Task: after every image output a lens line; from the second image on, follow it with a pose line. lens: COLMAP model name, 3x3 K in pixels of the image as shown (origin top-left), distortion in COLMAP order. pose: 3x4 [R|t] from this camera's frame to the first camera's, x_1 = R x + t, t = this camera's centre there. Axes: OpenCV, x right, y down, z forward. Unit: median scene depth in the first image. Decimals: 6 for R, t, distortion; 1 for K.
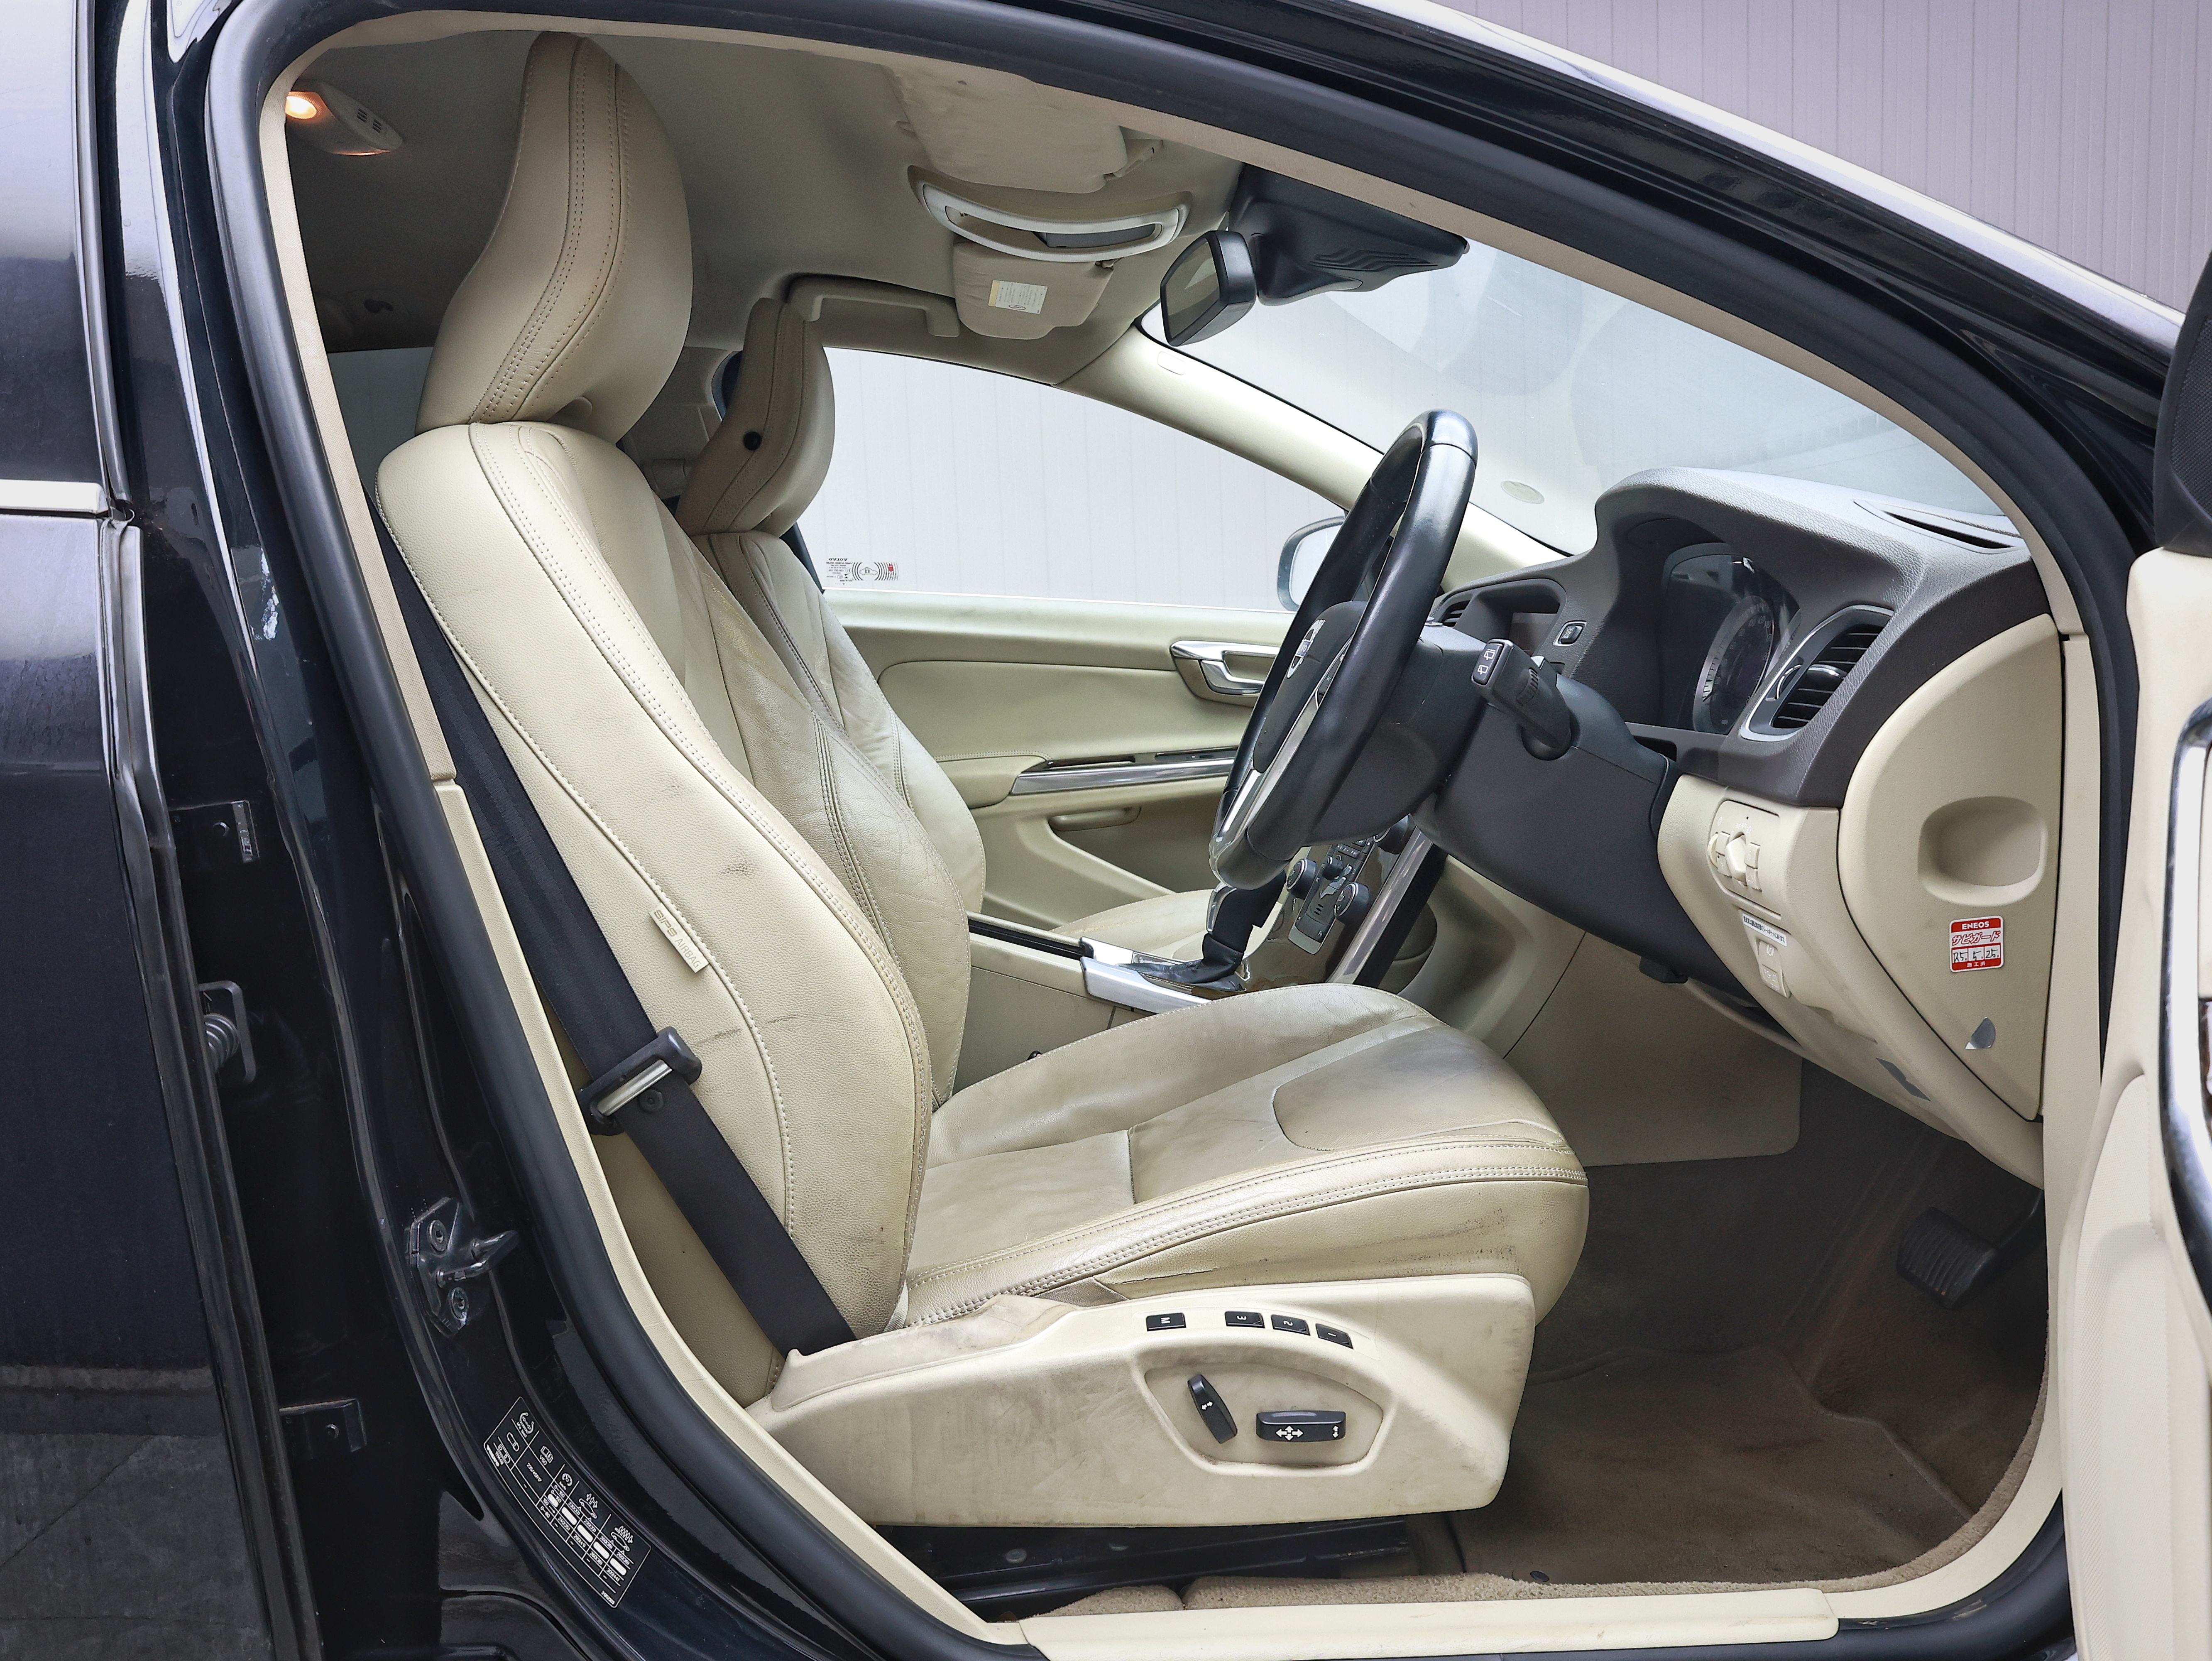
lens RADIAL K [[1690.3, 0, 1099.4], [0, 1690.3, 832.2], [0, 0, 1]] dist [-0.009189, 0.005156]
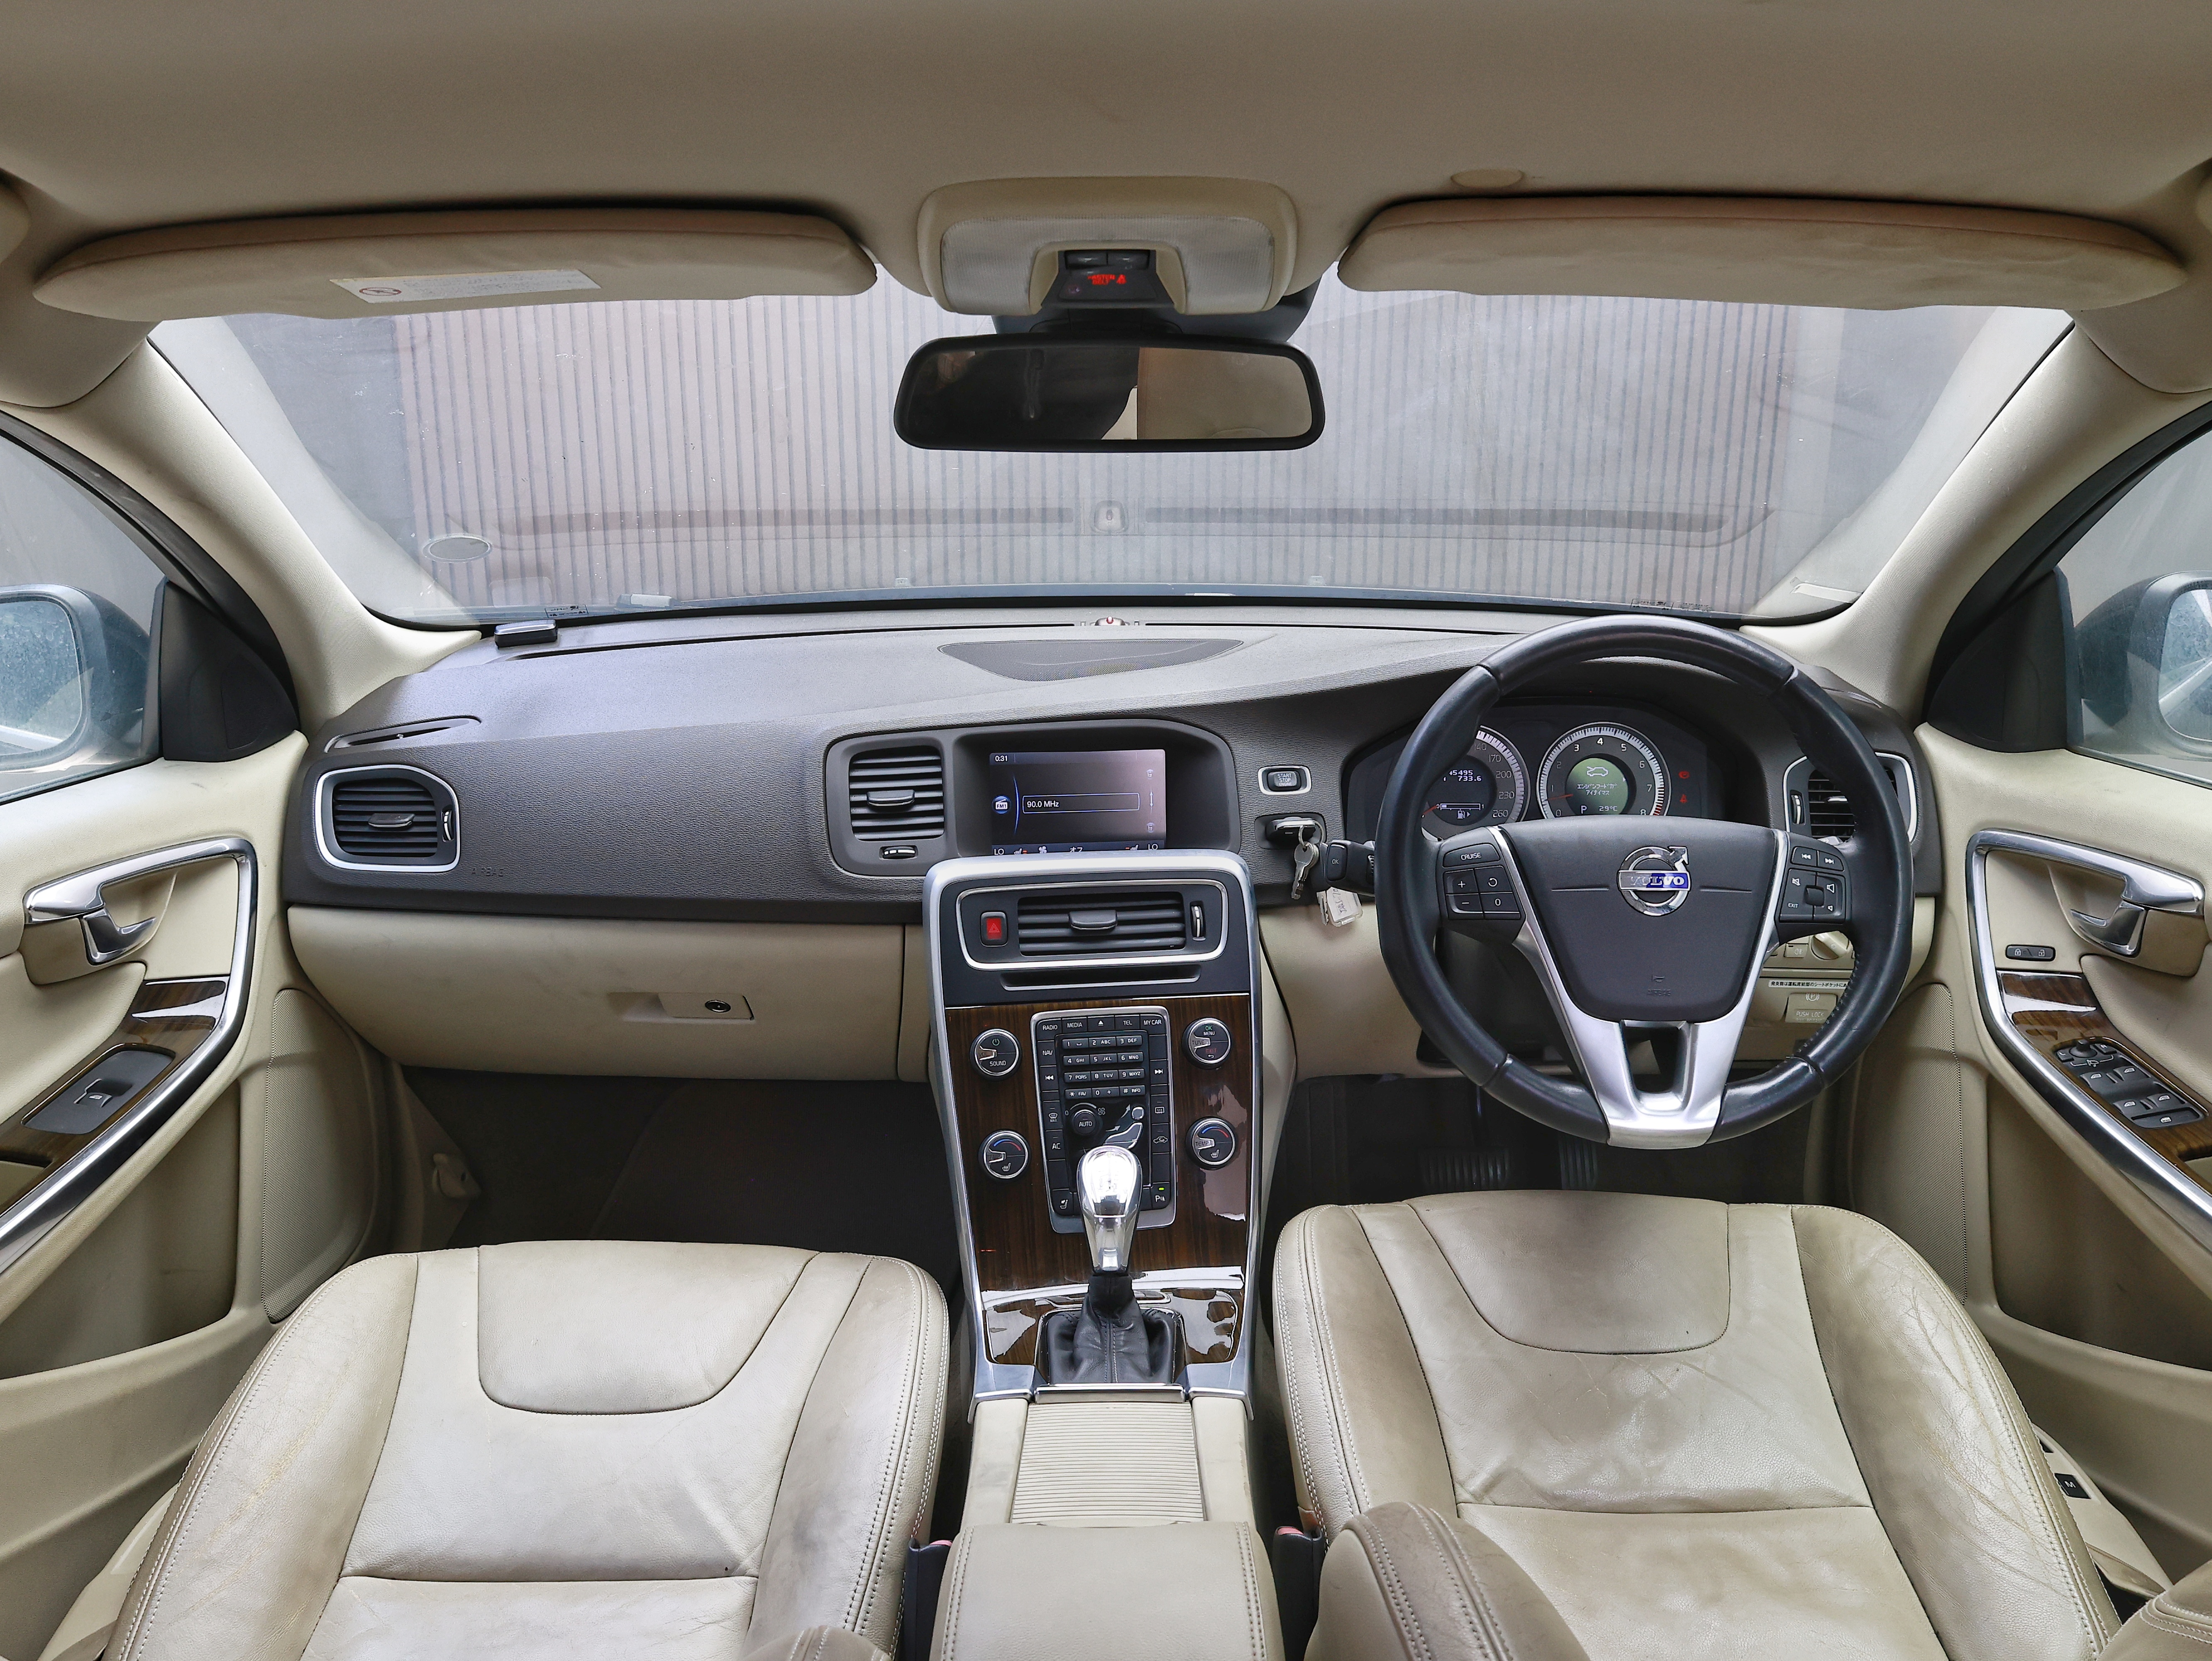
lens RADIAL K [[1690.3, 0, 1099.4], [0, 1690.3, 832.2], [0, 0, 1]] dist [-0.009189, 0.005156]
pose [[0.021352, -0.251409, 0.967645, -0.418930], [0.123561, 0.961110, 0.246984, -0.213630], [-0.992107, 0.114289, 0.051586, 0.664042]]
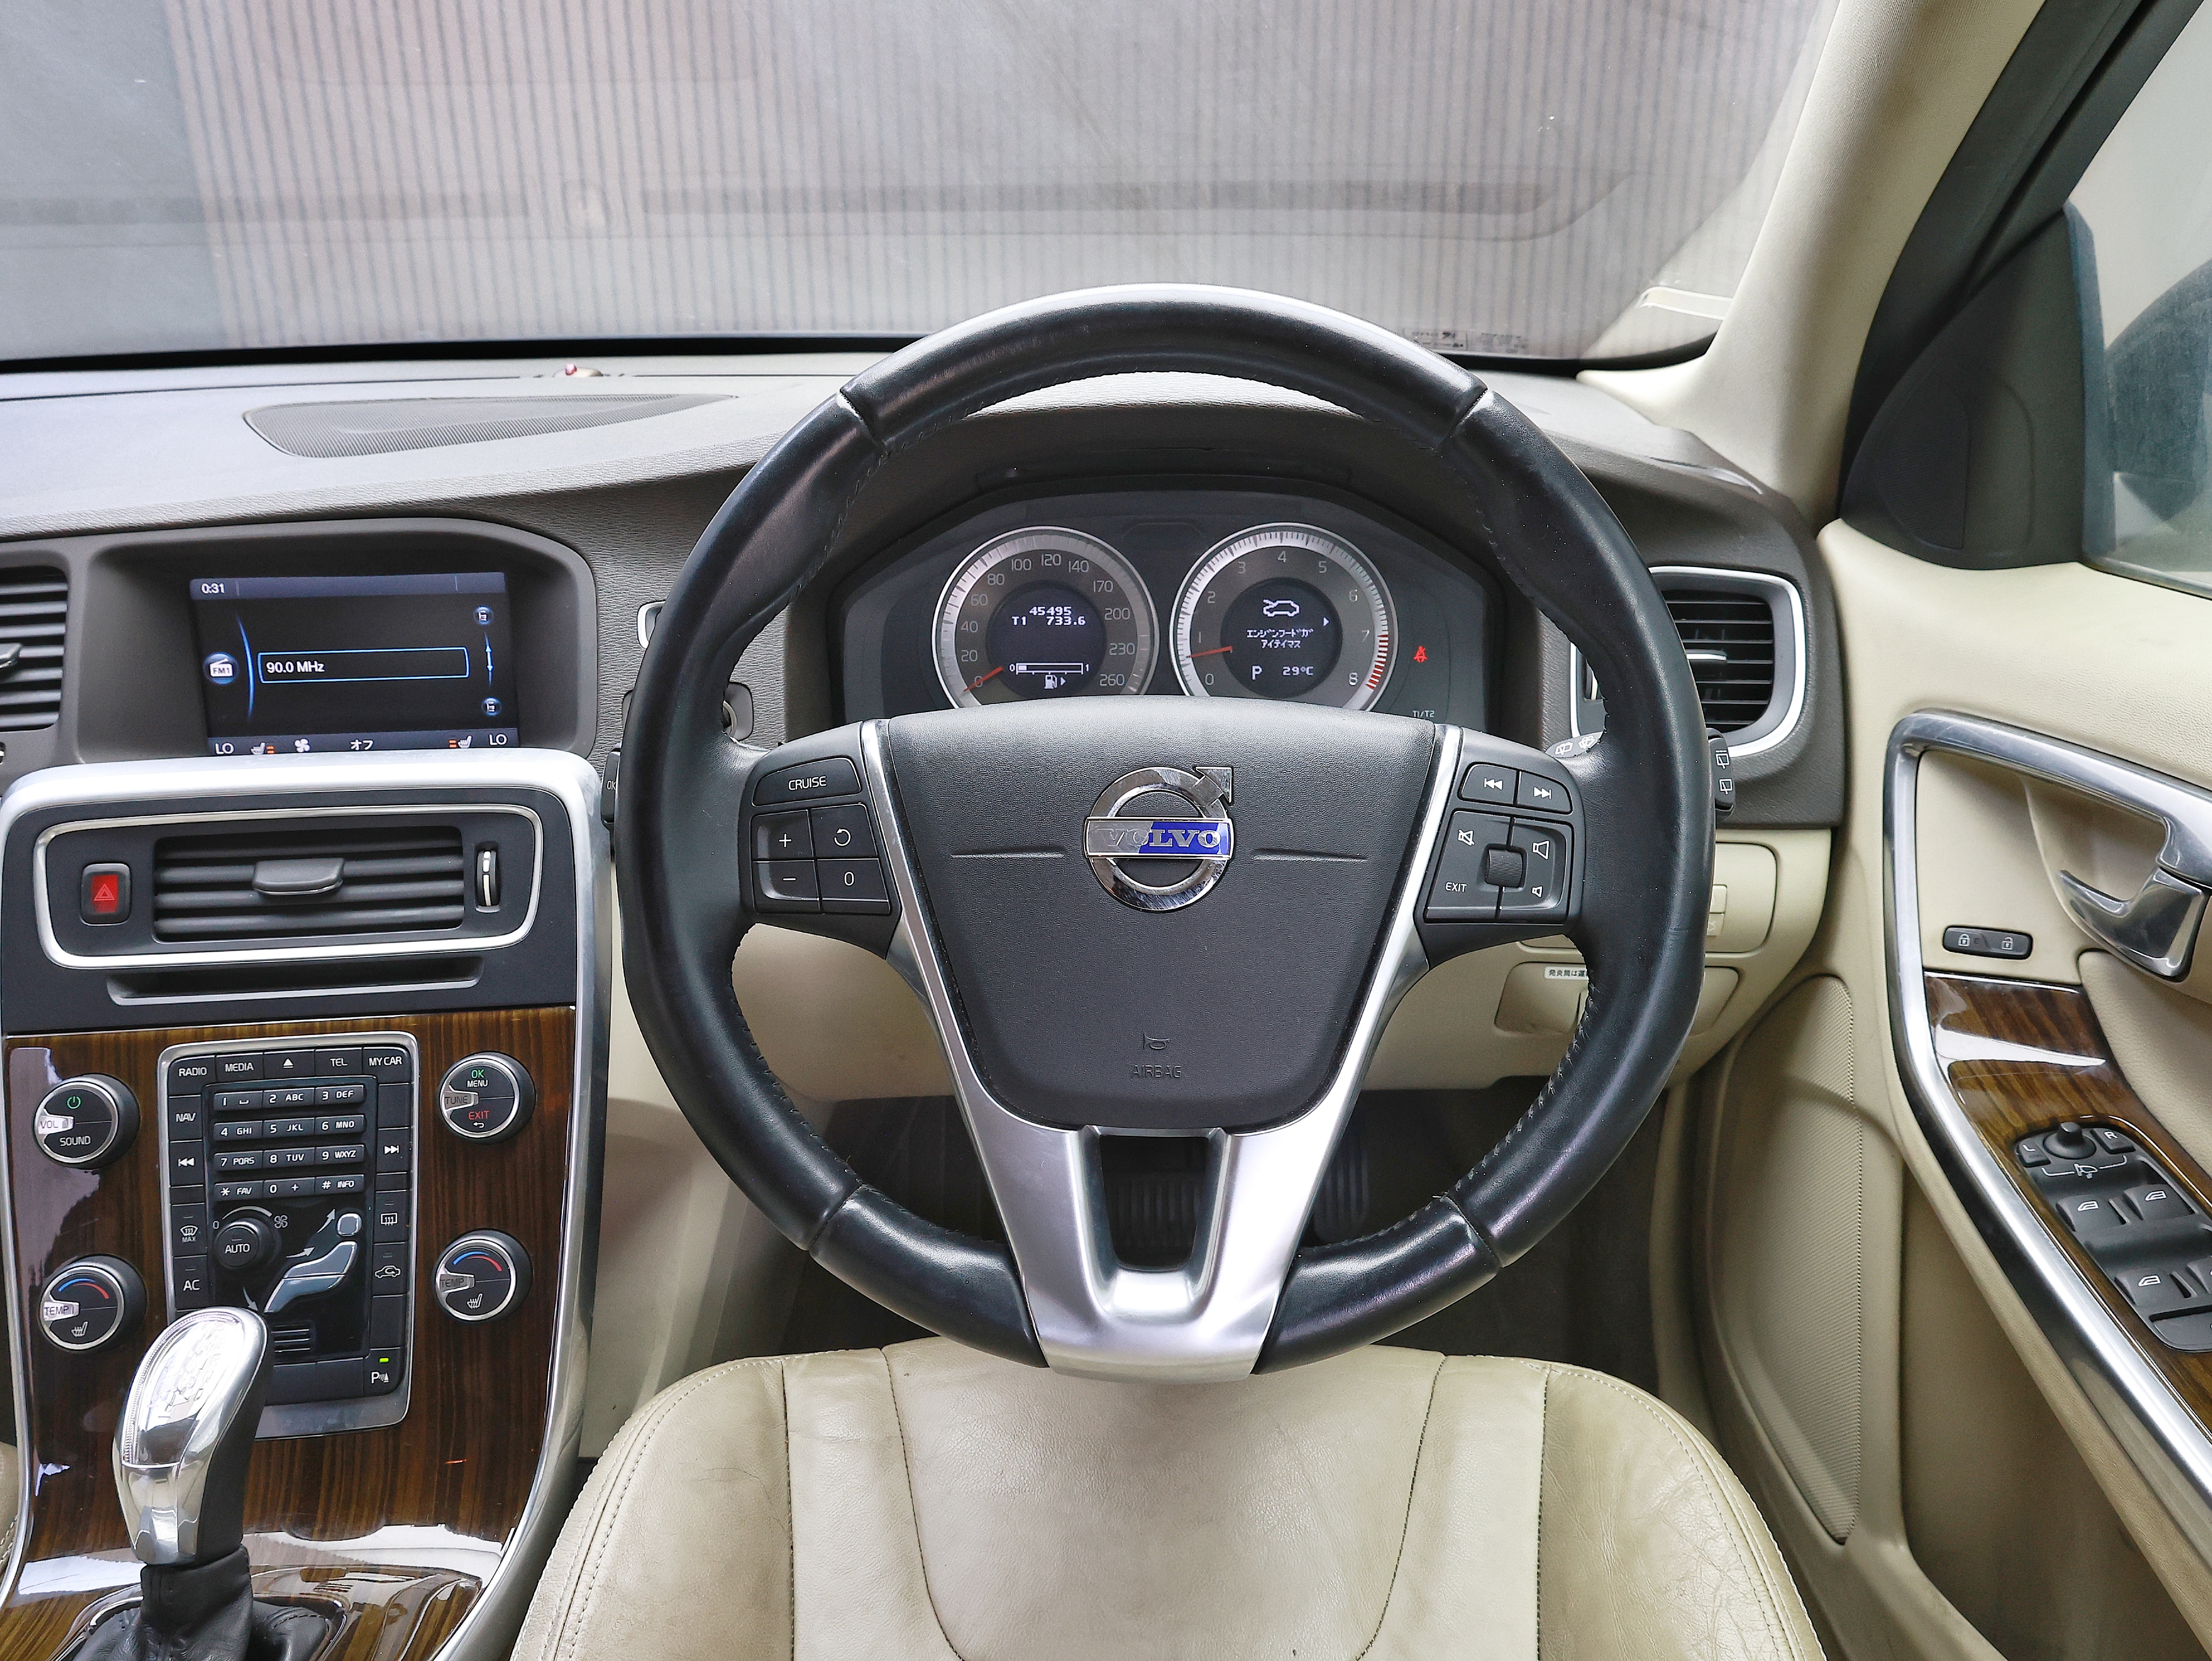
lens RADIAL K [[1690.3, 0, 1099.4], [0, 1690.3, 832.2], [0, 0, 1]] dist [-0.009189, 0.005156]
pose [[0.054145, -0.343026, 0.937764, -0.160672], [0.134141, 0.933128, 0.333585, -0.137926], [-0.989482, 0.107731, 0.096538, 0.513802]]
